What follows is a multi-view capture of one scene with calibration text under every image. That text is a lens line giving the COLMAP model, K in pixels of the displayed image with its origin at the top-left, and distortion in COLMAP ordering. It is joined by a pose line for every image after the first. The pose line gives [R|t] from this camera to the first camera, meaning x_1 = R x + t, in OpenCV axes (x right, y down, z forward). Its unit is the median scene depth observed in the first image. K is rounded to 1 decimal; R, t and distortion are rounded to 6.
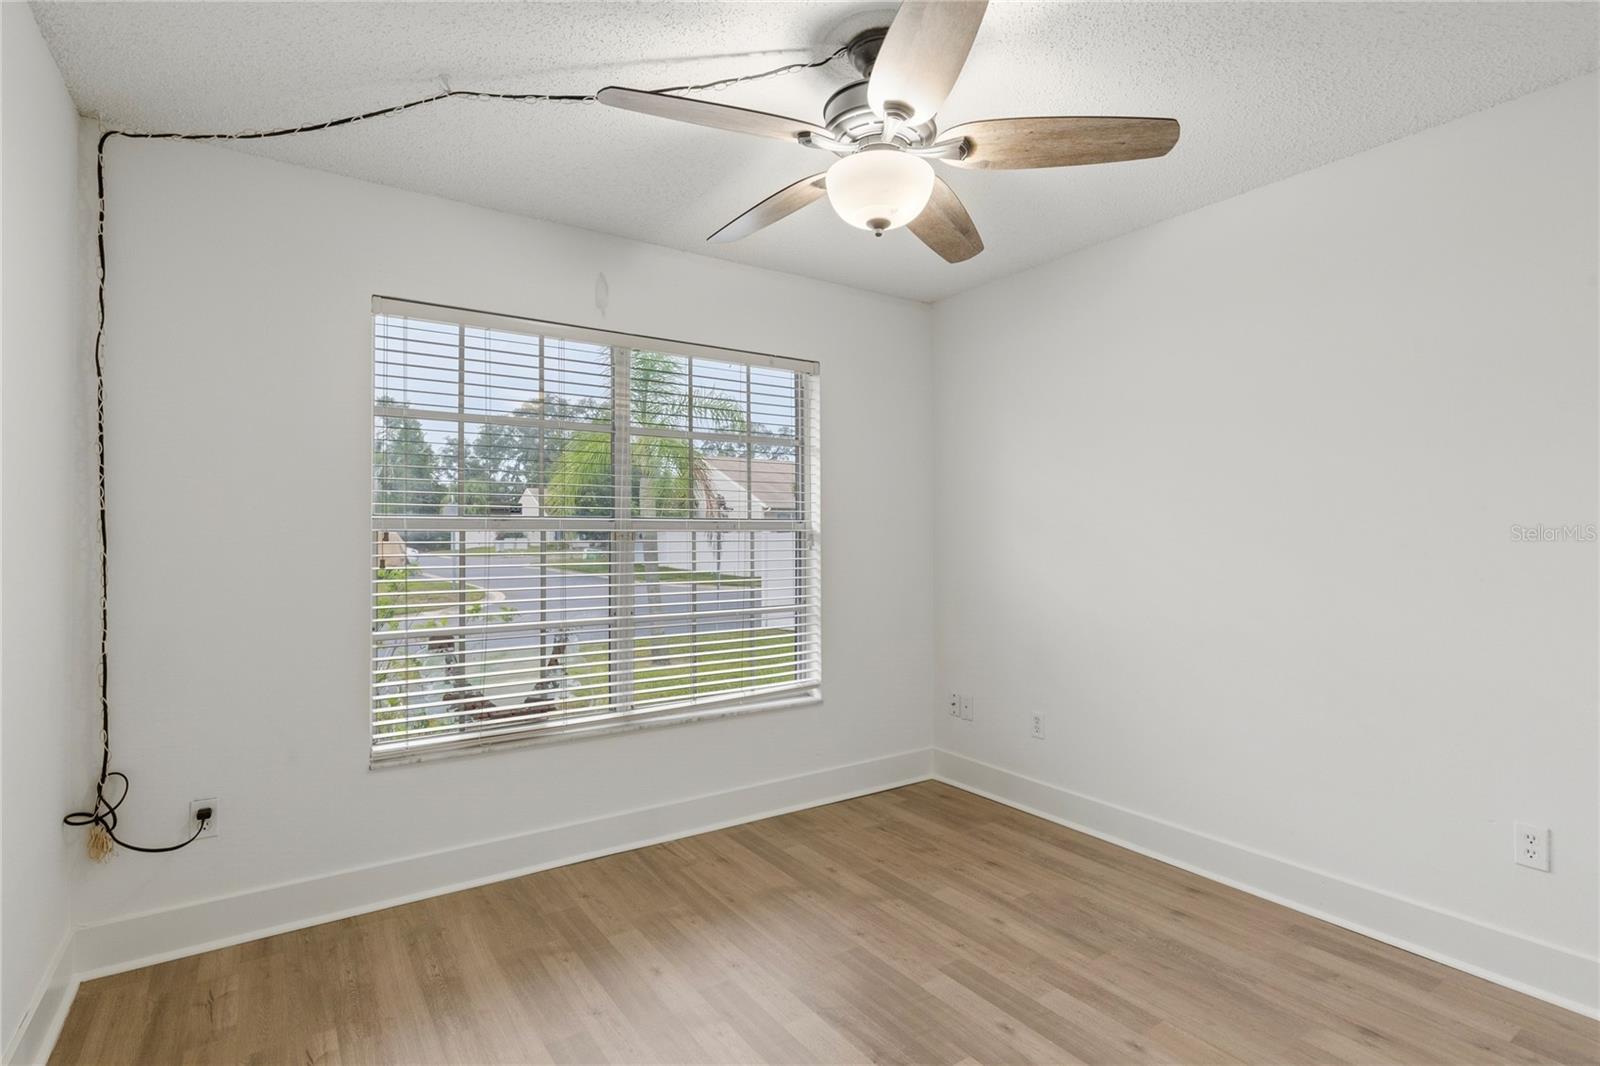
lens RADIAL K [[779.5, 0, 808.4], [0, 779.5, 512.1], [0, 0, 1]] dist [0.000626, 0.000017]
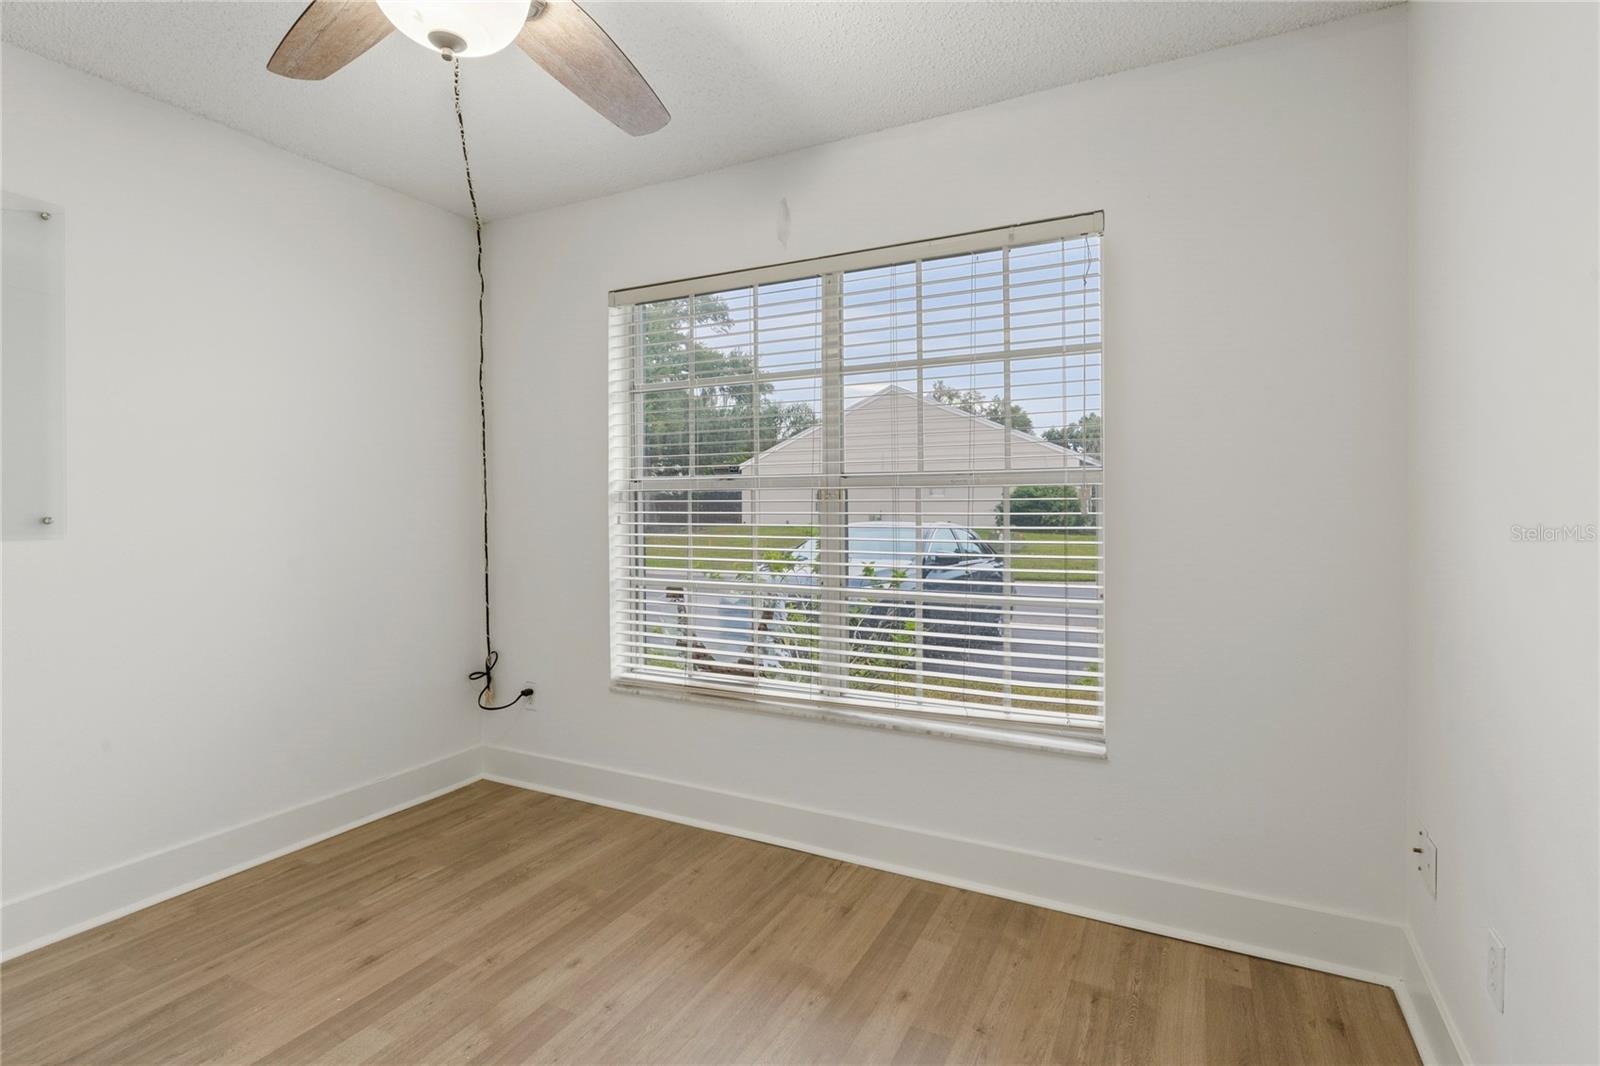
lens RADIAL K [[779.5, 0, 808.4], [0, 779.5, 512.1], [0, 0, 1]] dist [0.000626, 0.000017]
pose [[0.475979, 0.008143, -0.879419, 0.536286], [0.026548, 0.999368, 0.023623, 0.029834], [0.879056, -0.034591, 0.475462, 0.593810]]
